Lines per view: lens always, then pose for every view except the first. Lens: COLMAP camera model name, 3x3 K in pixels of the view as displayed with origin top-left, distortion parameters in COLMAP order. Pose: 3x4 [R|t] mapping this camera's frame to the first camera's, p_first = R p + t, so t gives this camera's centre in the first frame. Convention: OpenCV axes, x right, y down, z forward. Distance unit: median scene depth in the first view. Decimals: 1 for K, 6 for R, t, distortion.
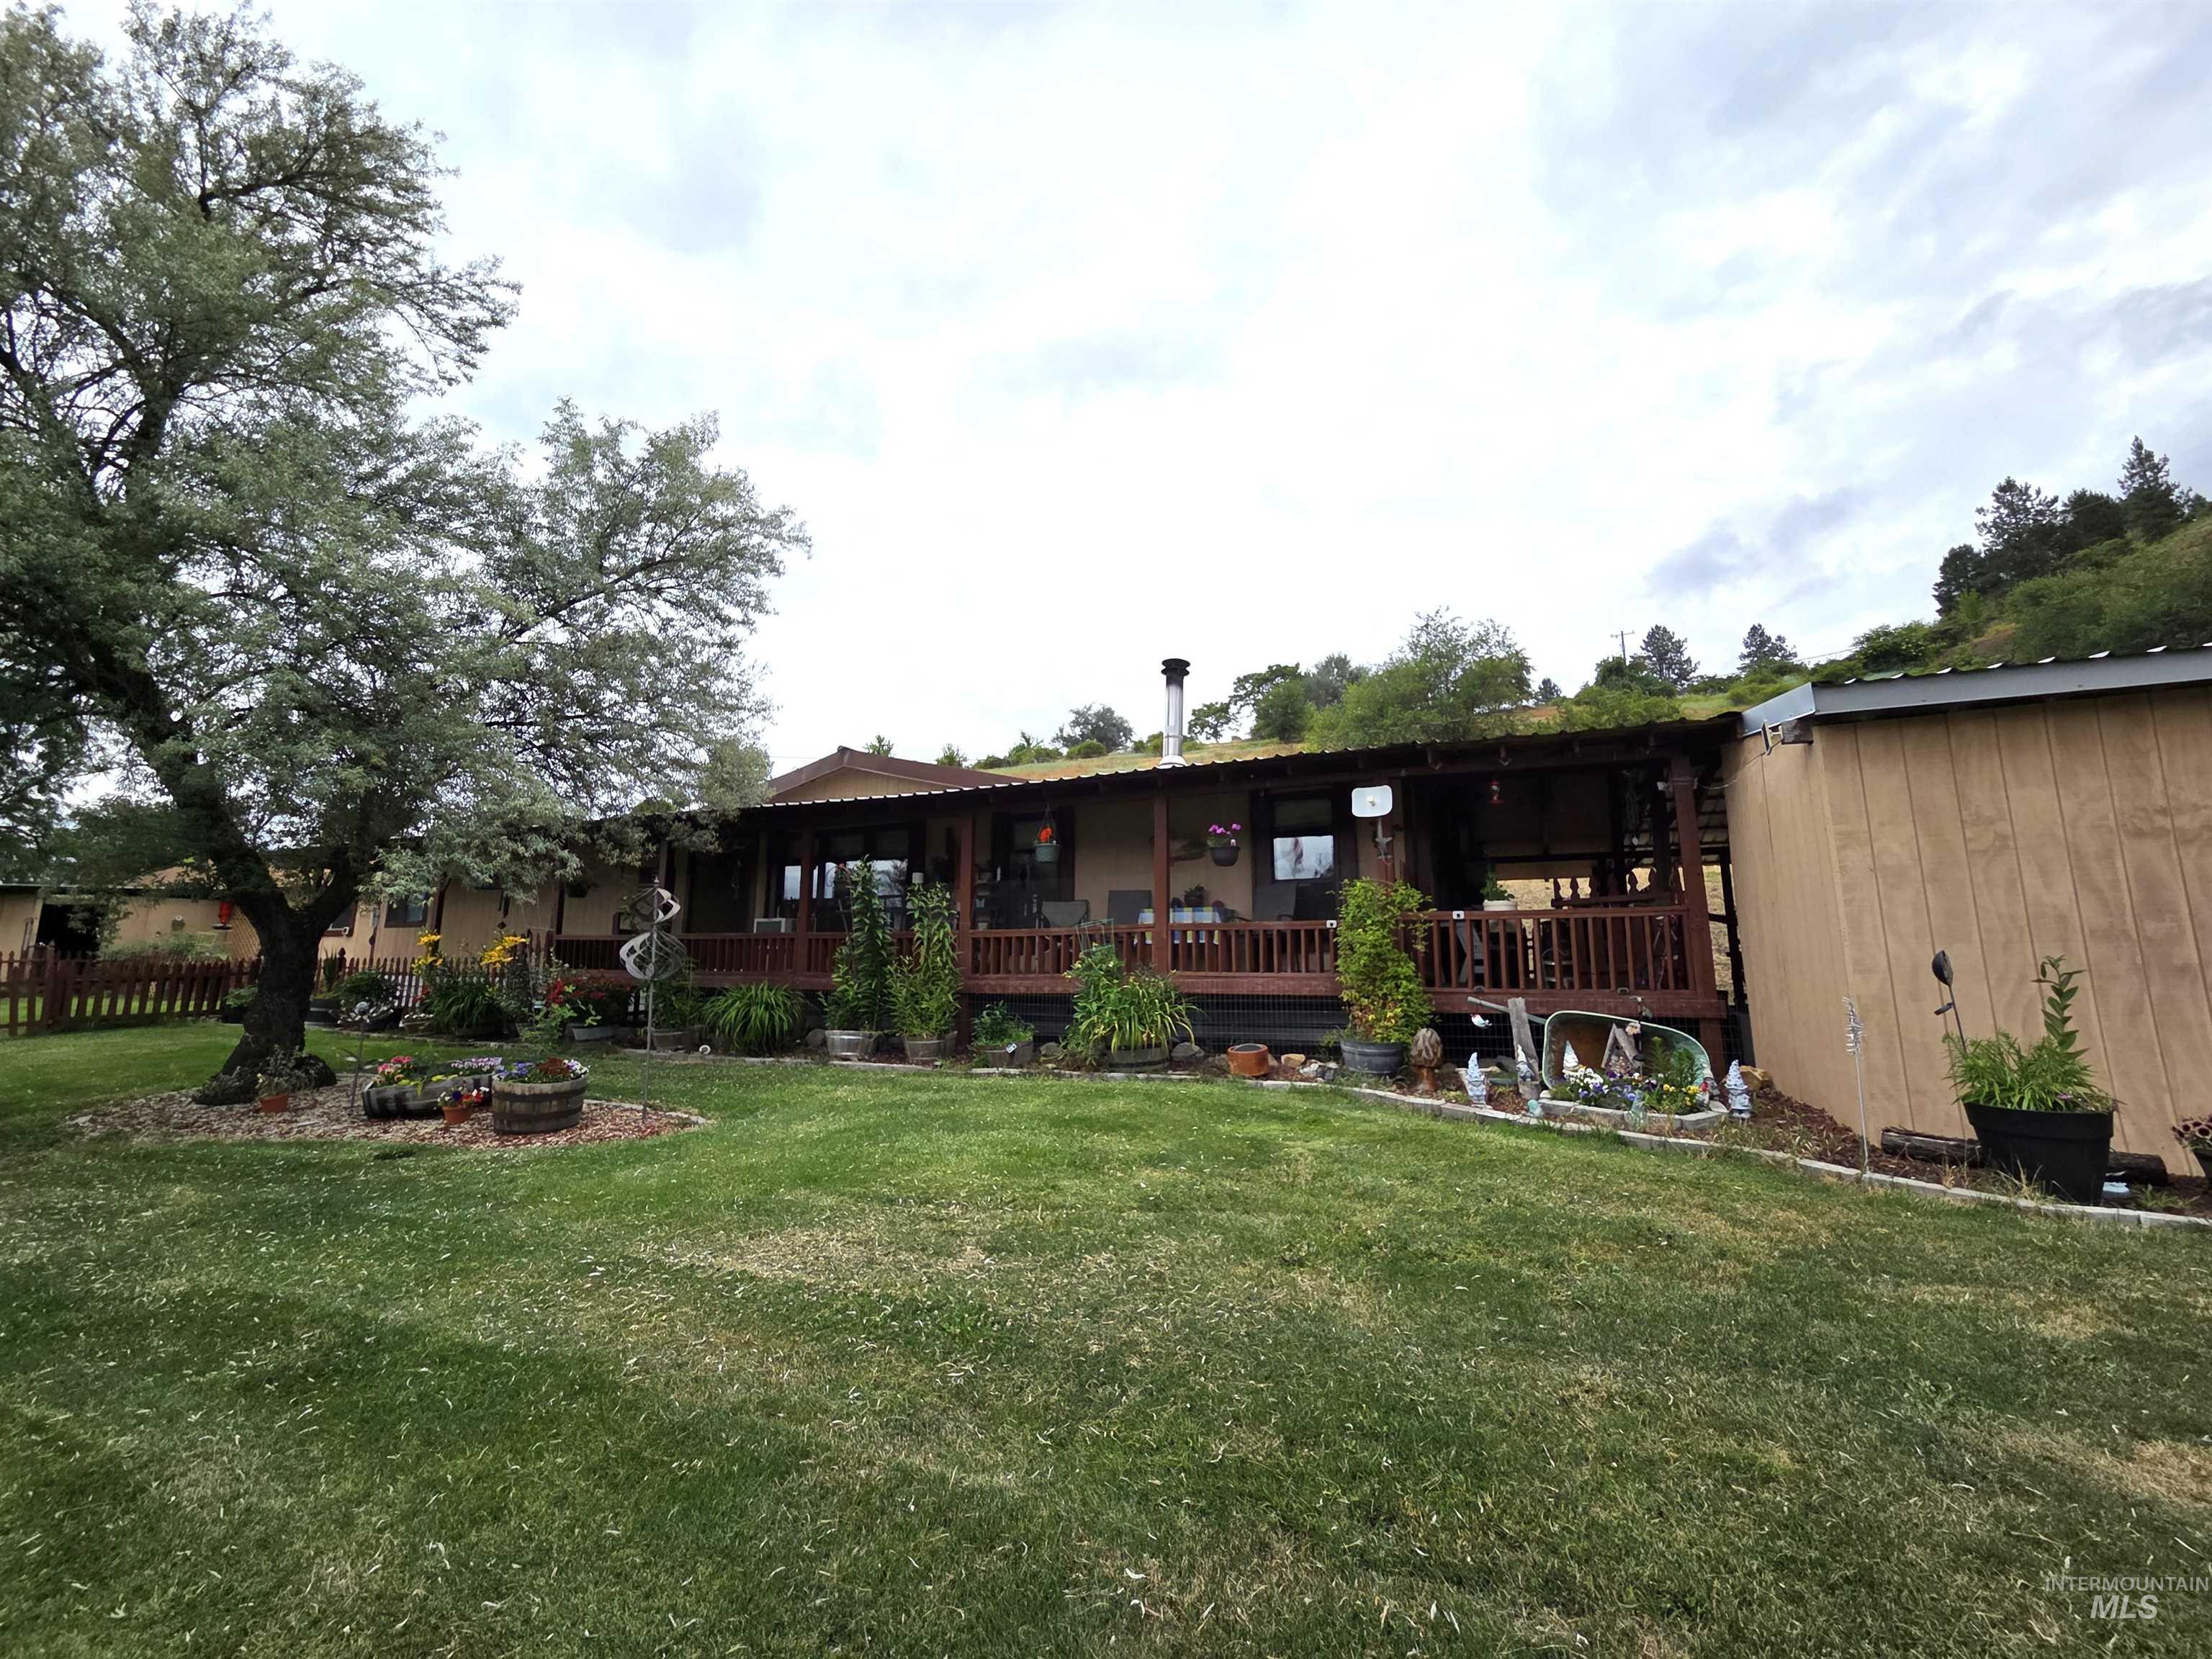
lens RADIAL K [[906.4, 0, 1120.2], [0, 906.4, 808.5], [0, 0, 1]] dist [0.004766, -0.000565]
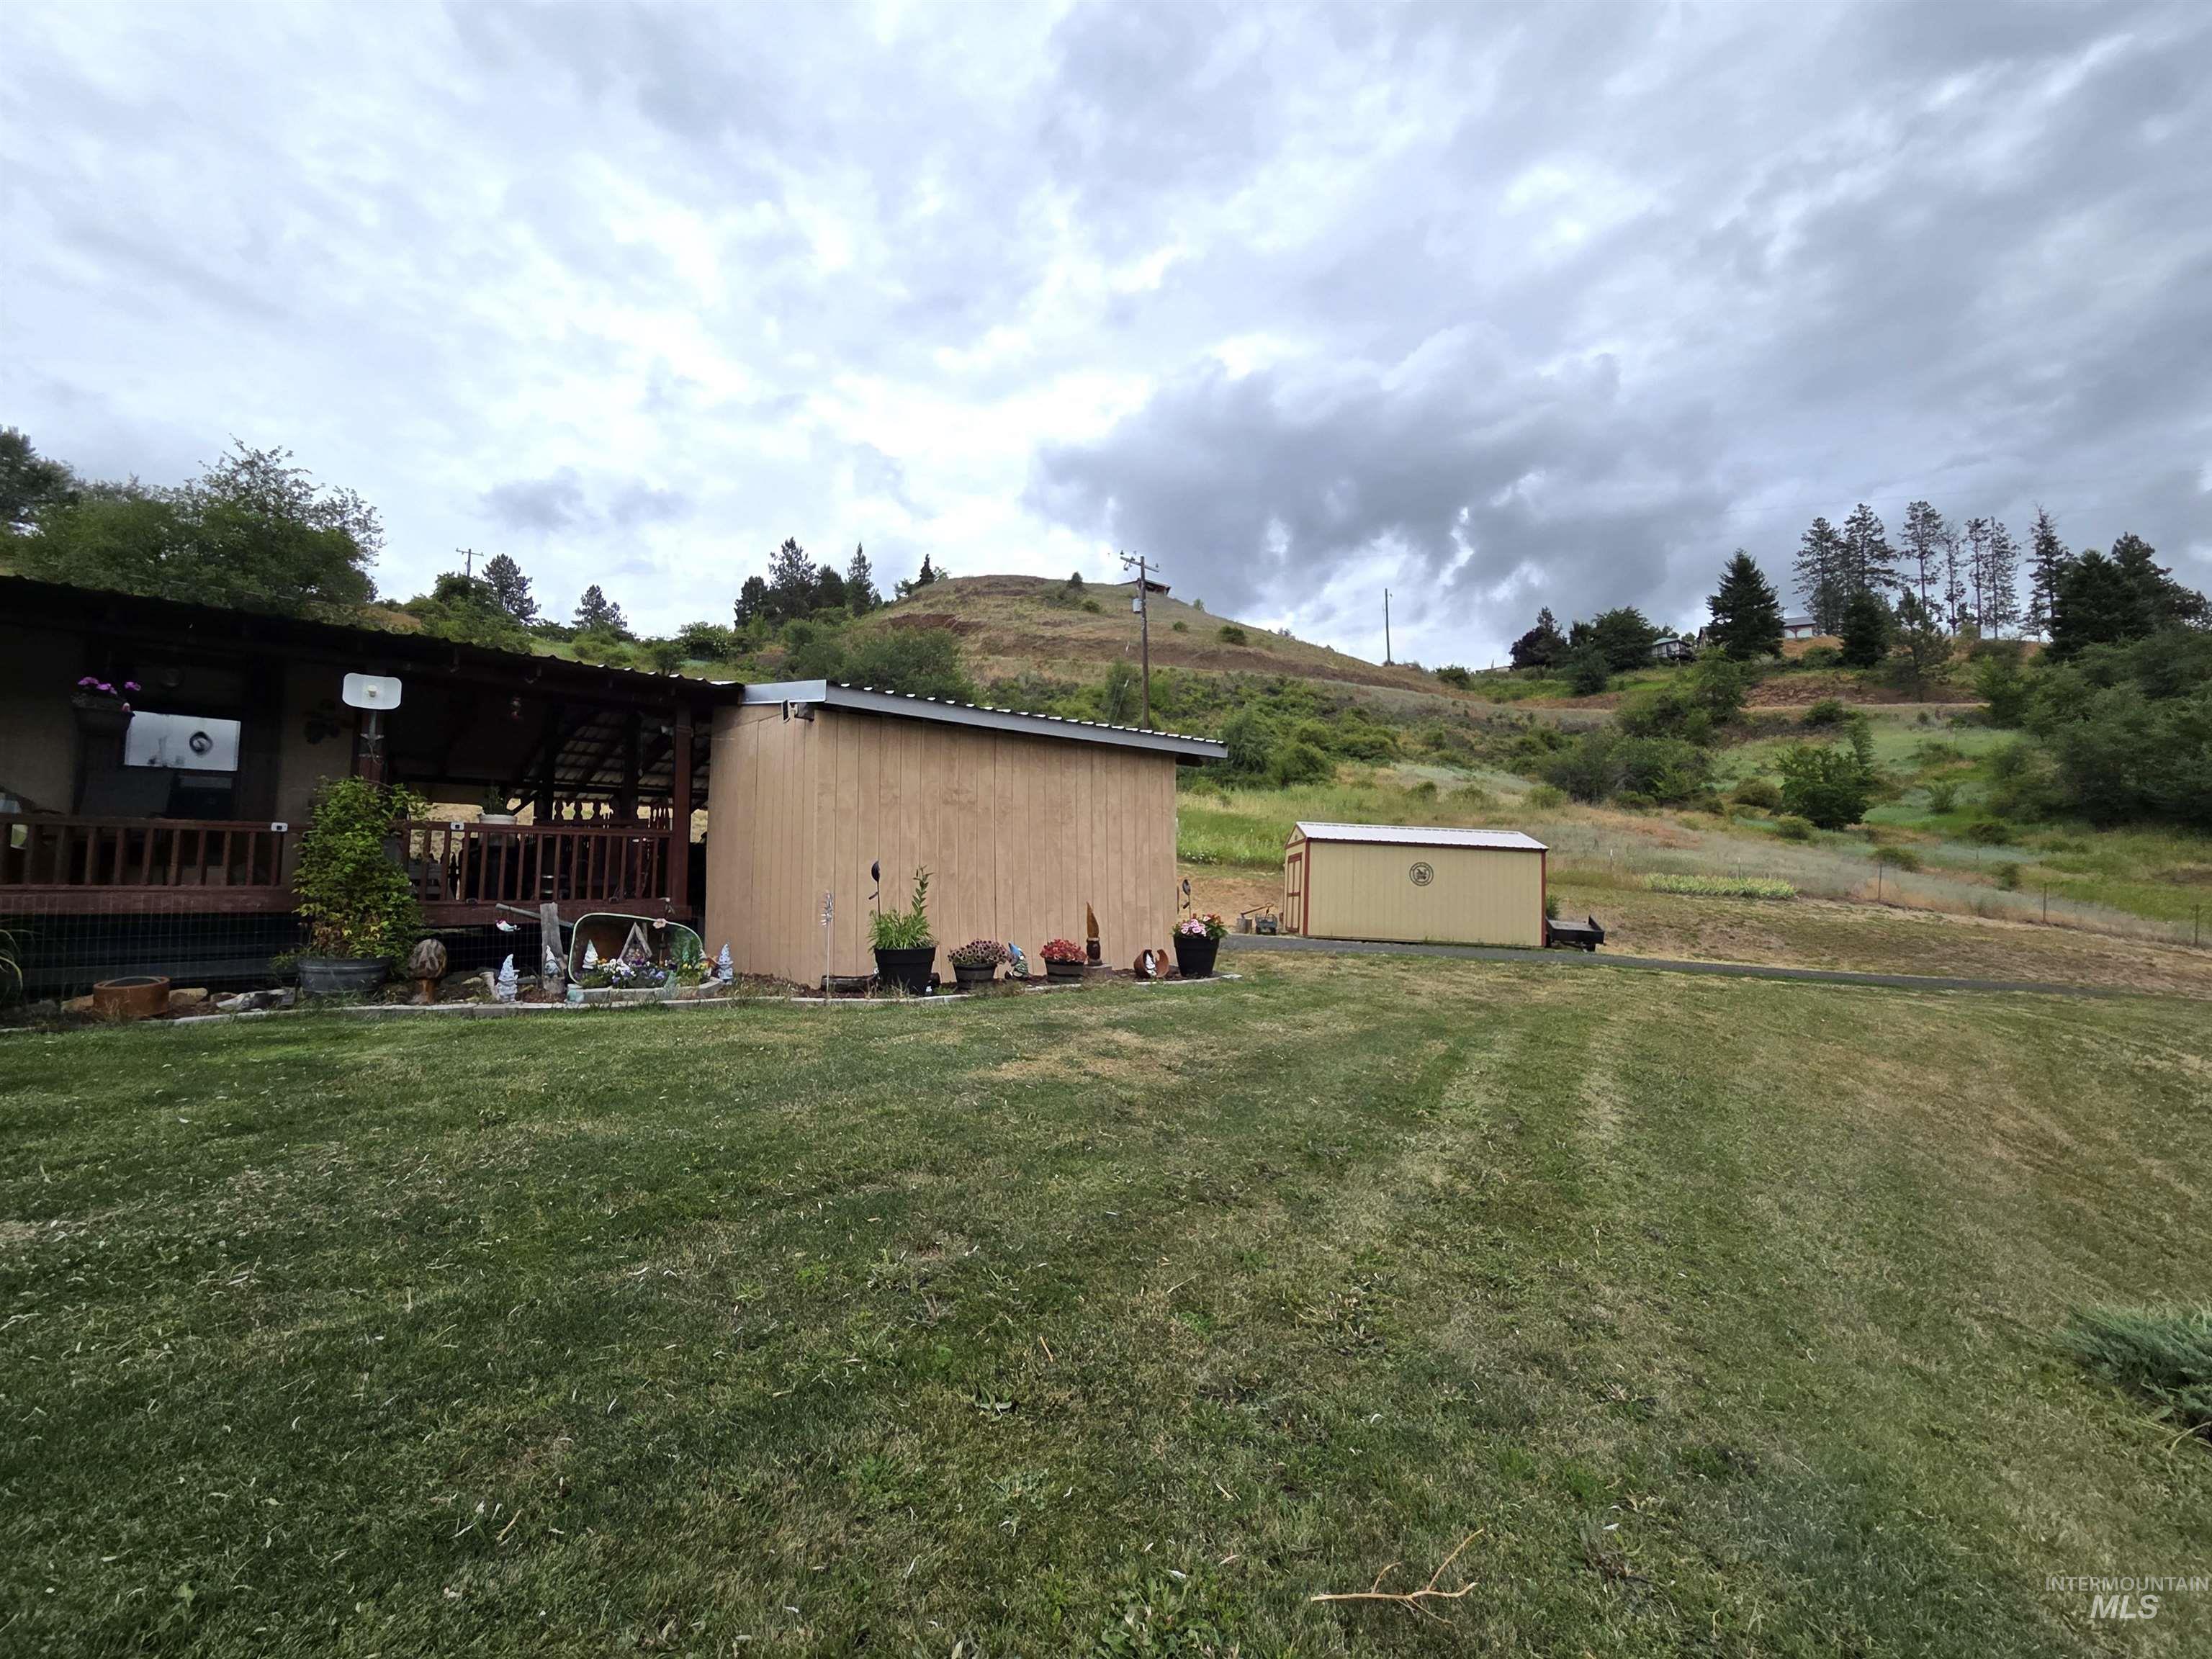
lens RADIAL K [[906.4, 0, 1107.4], [0, 906.4, 814.8], [0, 0, 1]] dist [0.004766, -0.000565]
pose [[0.396639, 0.081469, 0.914352, -0.219424], [-0.145515, 0.989040, -0.025000, 0.026770], [-0.906368, -0.123136, 0.404147, -0.016015]]
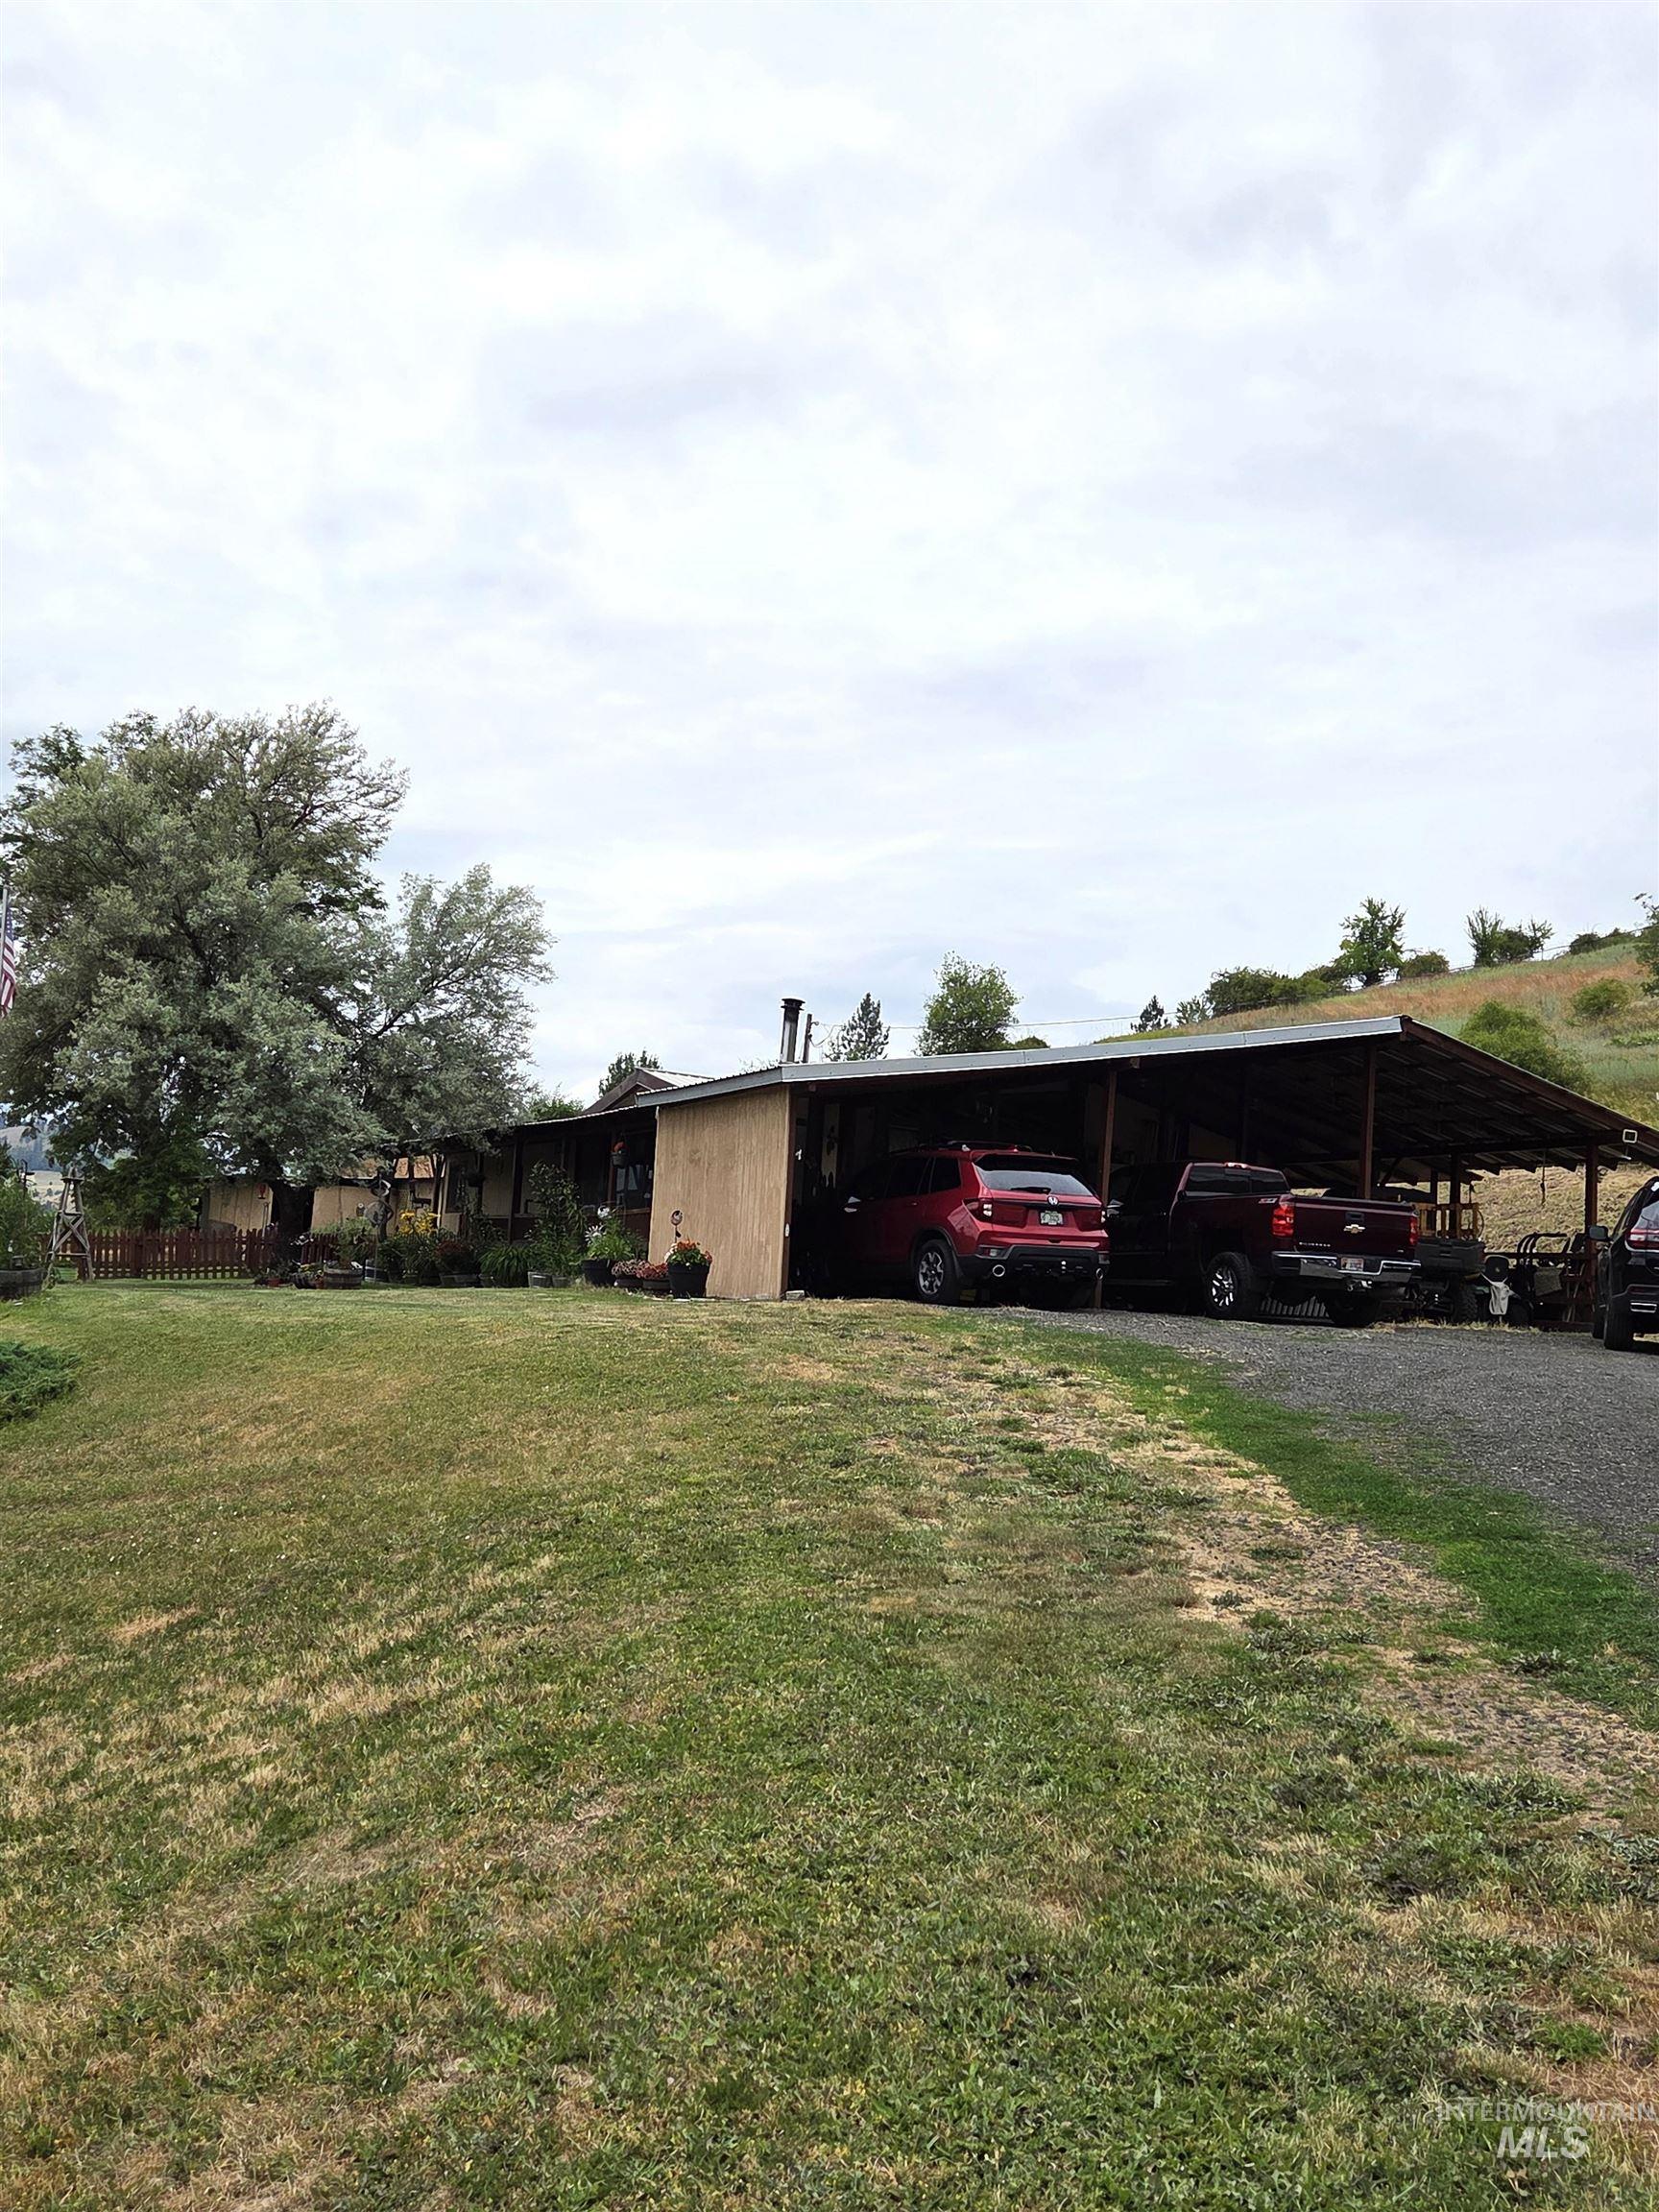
lens RADIAL K [[2070.7, 0, 819.7], [0, 2070.7, 1110.7], [0, 0, 1]] dist [0.096359, 0.000000]
pose [[0.782775, -0.008683, -0.622244, 6.466934], [0.033310, 0.999054, 0.027962, -0.320164], [0.621413, -0.042615, 0.782324, -4.243134]]
